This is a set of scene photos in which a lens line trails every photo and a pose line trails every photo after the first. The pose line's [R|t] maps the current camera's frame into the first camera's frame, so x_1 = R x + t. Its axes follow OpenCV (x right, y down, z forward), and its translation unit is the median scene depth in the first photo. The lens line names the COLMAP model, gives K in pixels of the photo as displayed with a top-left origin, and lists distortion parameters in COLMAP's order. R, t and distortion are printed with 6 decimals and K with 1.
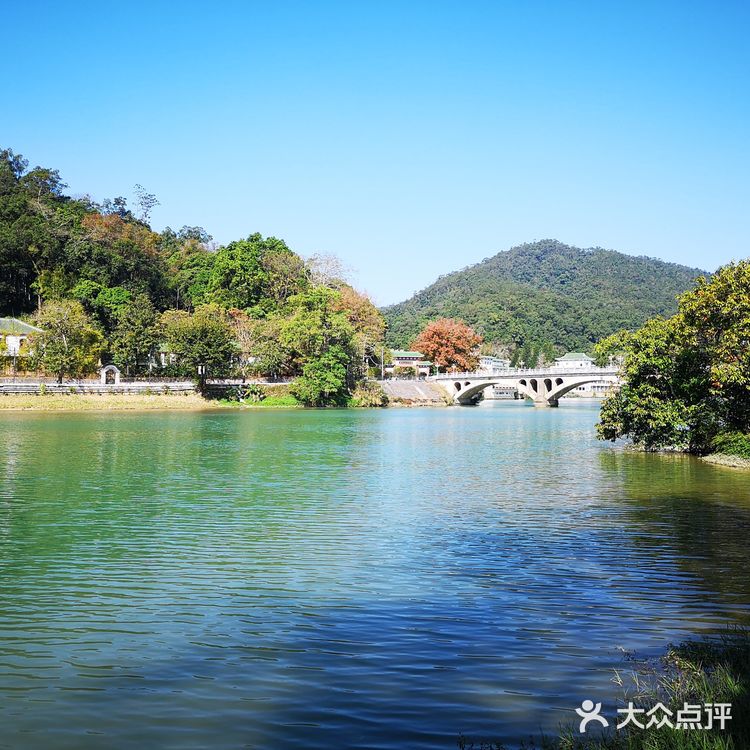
lens RADIAL K [[724.5, 0, 375.0], [0, 724.5, 375.0], [0, 0, 1]] dist [0.012237, 0.007300]
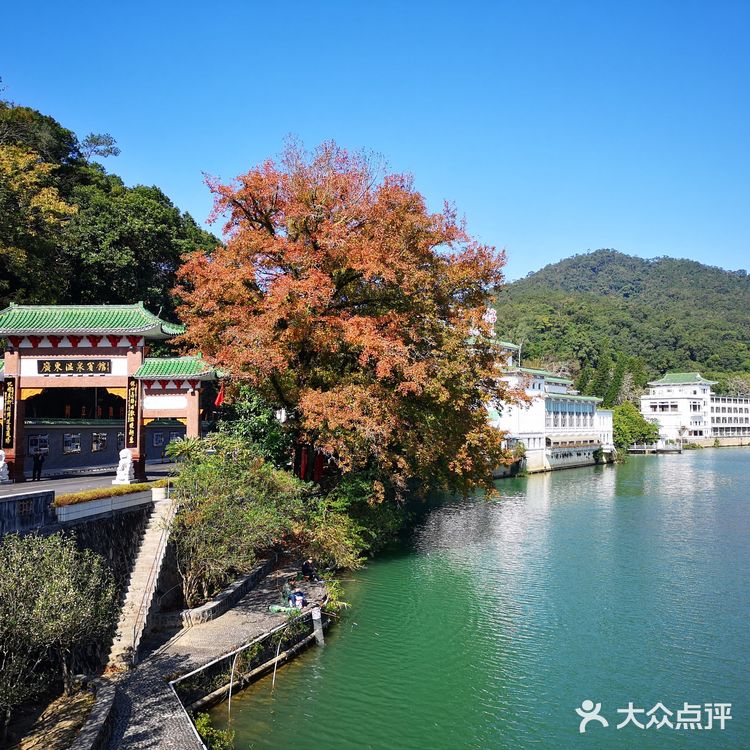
lens RADIAL K [[724.5, 0, 375.0], [0, 724.5, 375.0], [0, 0, 1]] dist [0.012237, 0.007300]
pose [[0.997903, -0.011466, -0.063699, 0.051092], [0.008443, 0.998834, -0.047524, -0.002056], [0.064170, 0.046886, 0.996837, 0.323991]]
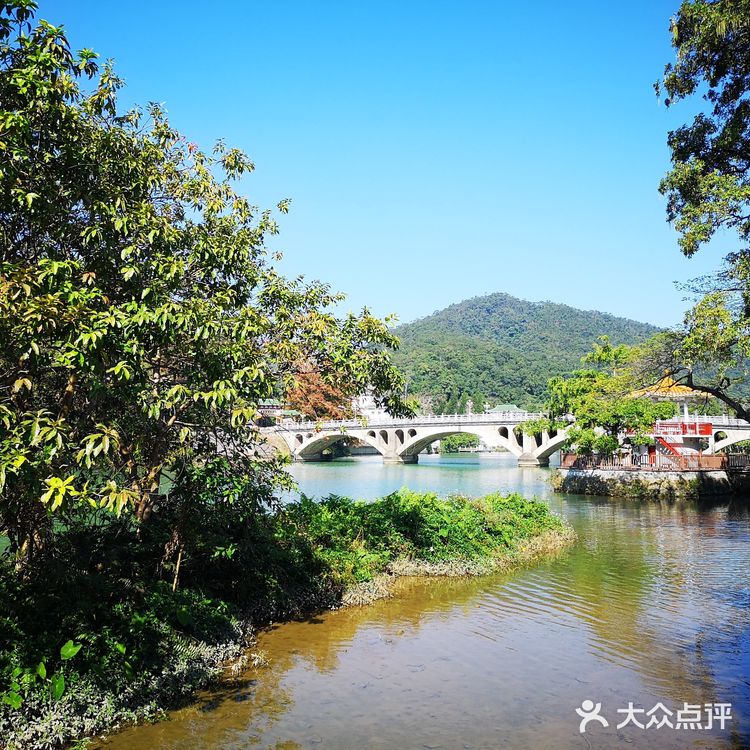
lens RADIAL K [[724.5, 0, 375.0], [0, 724.5, 375.0], [0, 0, 1]] dist [0.012237, 0.007300]
pose [[0.998873, 0.005377, 0.047153, 0.050702], [-0.001851, 0.997218, -0.074512, 0.001459], [-0.047423, 0.074340, 0.996105, 0.052558]]
